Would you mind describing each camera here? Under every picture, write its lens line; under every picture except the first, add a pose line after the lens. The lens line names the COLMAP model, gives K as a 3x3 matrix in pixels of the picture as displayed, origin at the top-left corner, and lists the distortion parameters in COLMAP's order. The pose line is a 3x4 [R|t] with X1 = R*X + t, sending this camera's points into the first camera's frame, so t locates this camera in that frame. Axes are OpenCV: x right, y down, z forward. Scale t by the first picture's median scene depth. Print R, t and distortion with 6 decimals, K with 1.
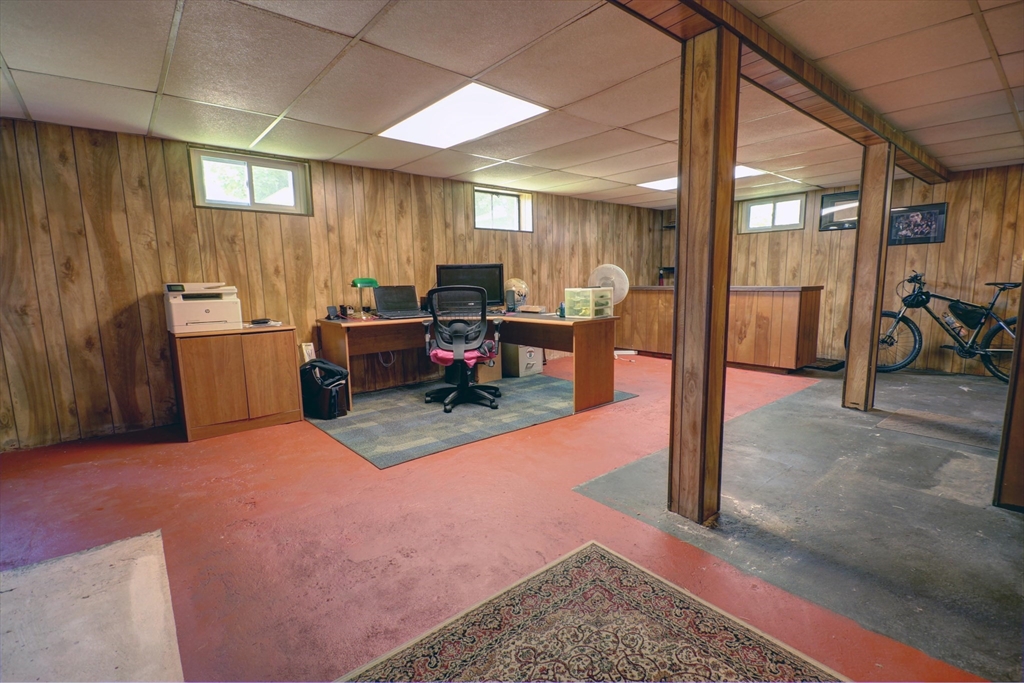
lens RADIAL K [[473.2, 0, 514.3], [0, 473.2, 343.8], [0, 0, 1]] dist [0.002634, -0.000490]
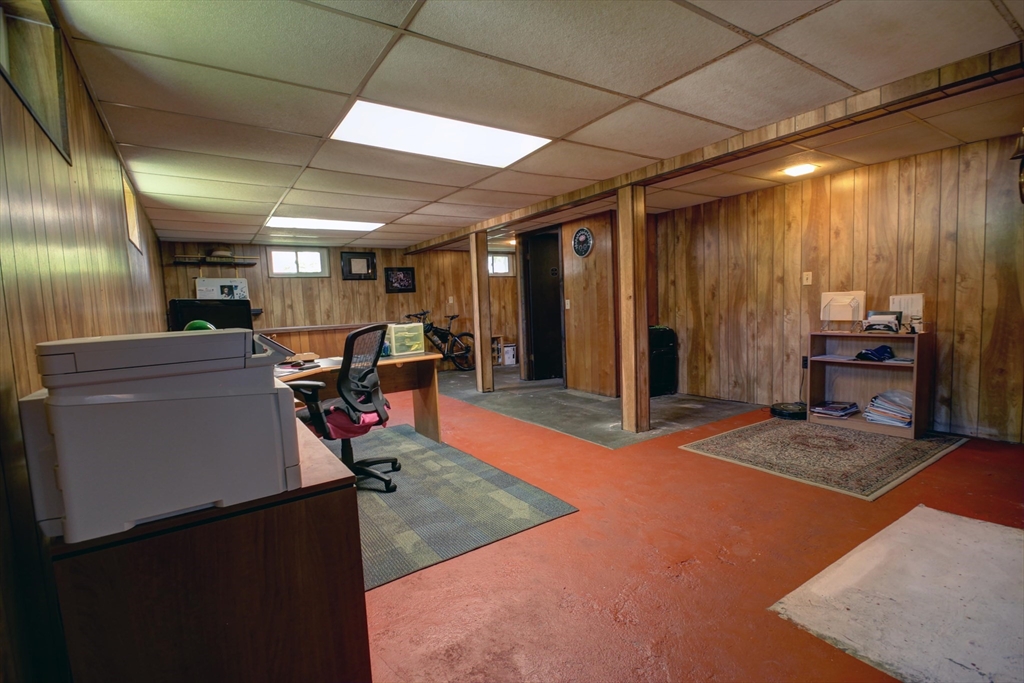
lens RADIAL K [[473.2, 0, 514.3], [0, 473.2, 343.8], [0, 0, 1]] dist [0.002634, -0.000490]
pose [[0.110021, -0.072864, 0.991255, -0.879916], [0.179278, 0.982406, 0.052315, -0.093238], [-0.977627, 0.171955, 0.121149, 0.706092]]
